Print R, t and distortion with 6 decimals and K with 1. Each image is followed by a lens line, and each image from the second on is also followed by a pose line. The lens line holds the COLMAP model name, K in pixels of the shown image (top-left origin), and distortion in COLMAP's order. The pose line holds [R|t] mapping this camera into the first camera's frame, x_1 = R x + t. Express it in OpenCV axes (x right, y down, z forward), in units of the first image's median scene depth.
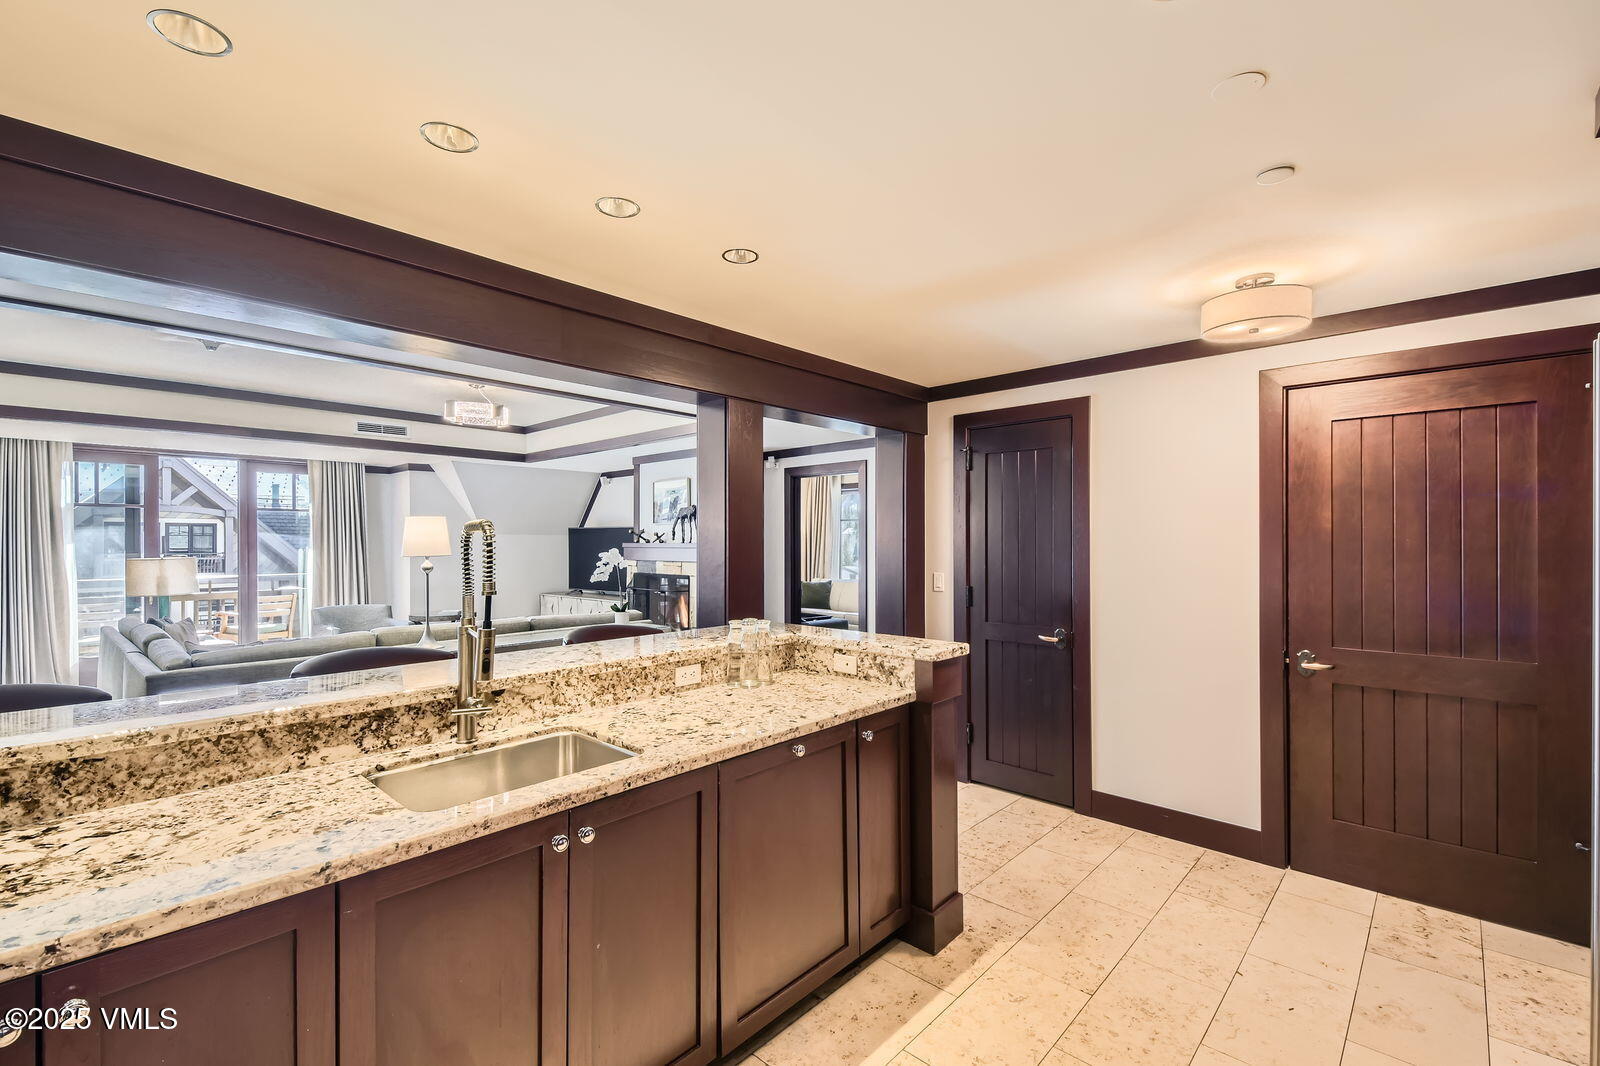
lens RADIAL K [[701.3, 0, 807.7], [0, 701.3, 551.5], [0, 0, 1]] dist [0.027640, -0.017997]
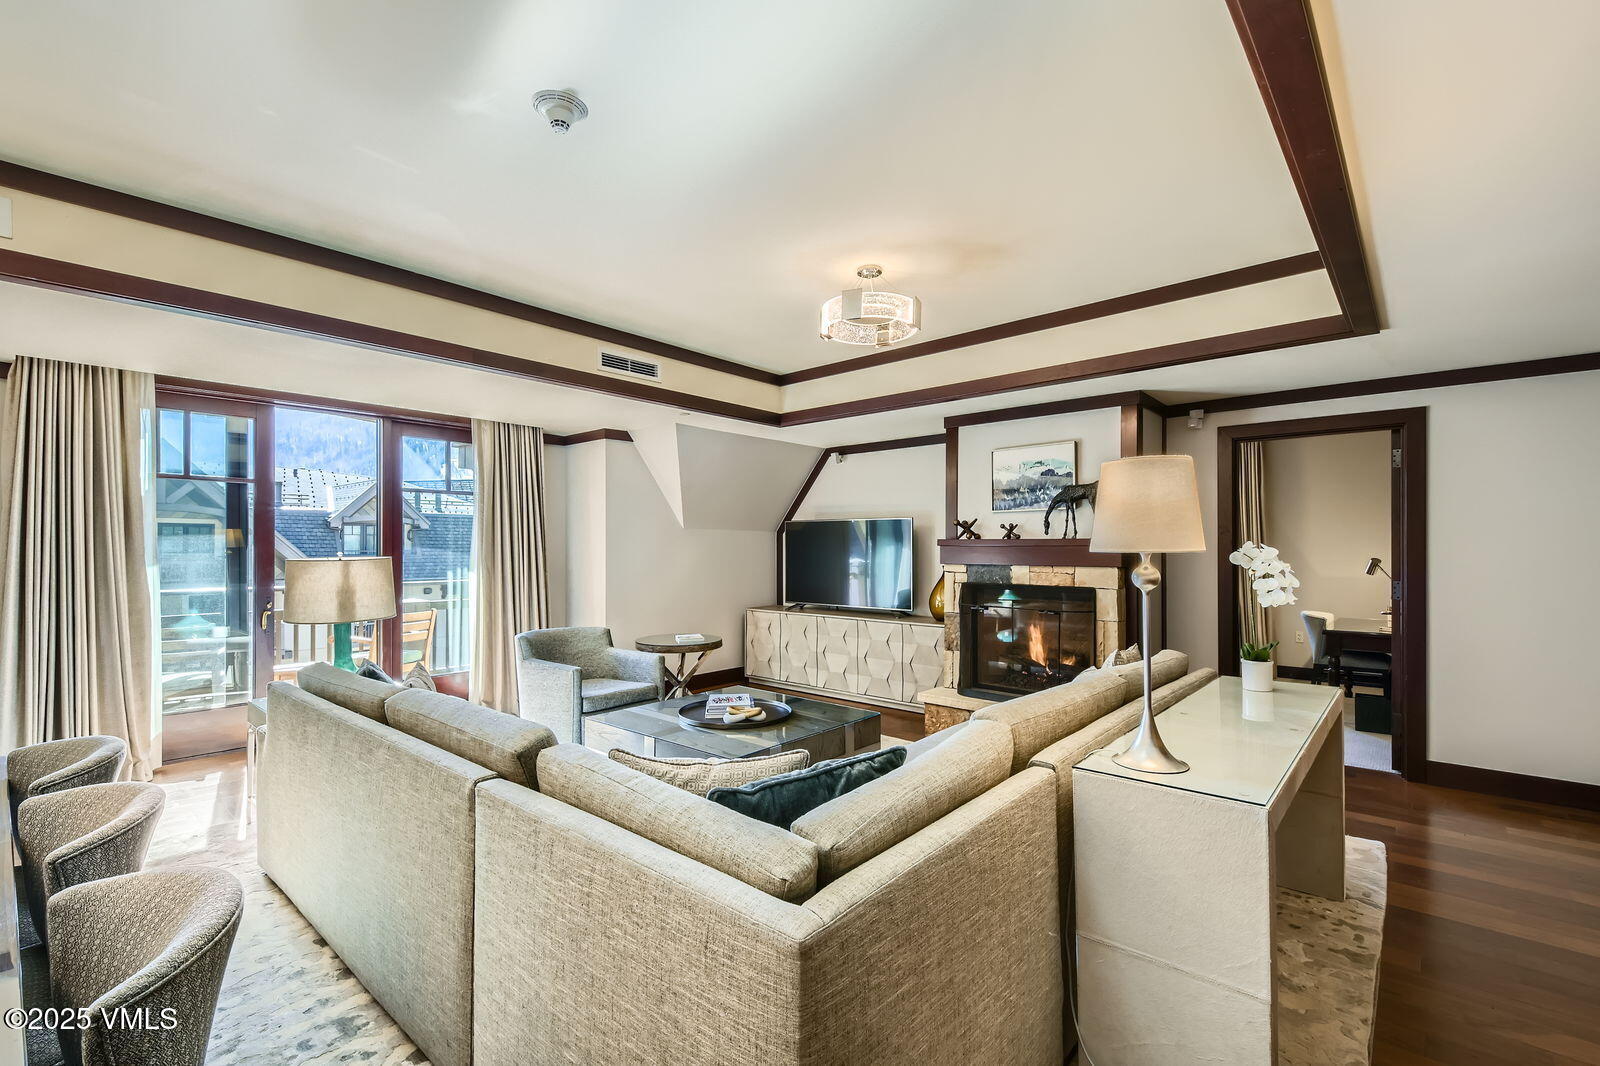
lens RADIAL K [[701.3, 0, 807.7], [0, 701.3, 551.5], [0, 0, 1]] dist [0.027640, -0.017997]
pose [[0.999692, 0.002612, 0.024666, -0.416218], [-0.002416, 0.999966, -0.007945, 0.005940], [-0.024685, 0.007883, 0.999664, 0.311044]]
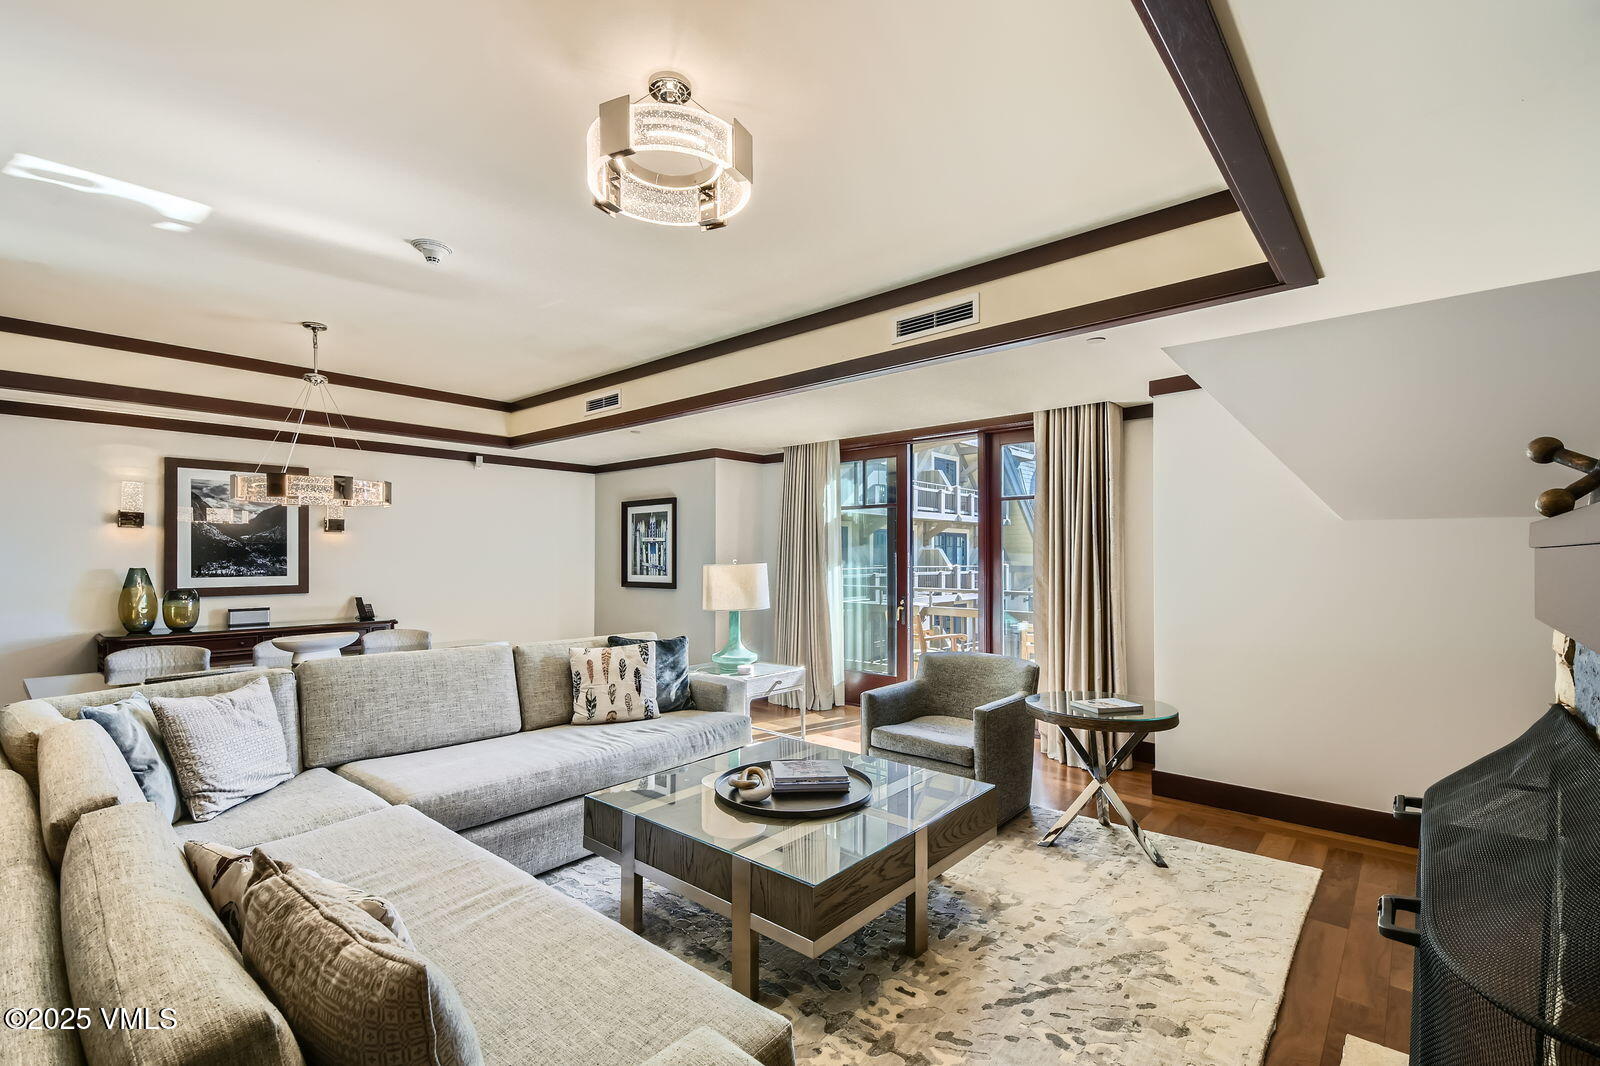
lens RADIAL K [[701.3, 0, 807.7], [0, 701.3, 551.5], [0, 0, 1]] dist [0.027640, -0.017997]
pose [[0.033971, -0.002630, -0.999419, -0.091763], [-0.010731, 0.999938, -0.002996, -0.003526], [0.999365, 0.010826, 0.033941, 0.824685]]
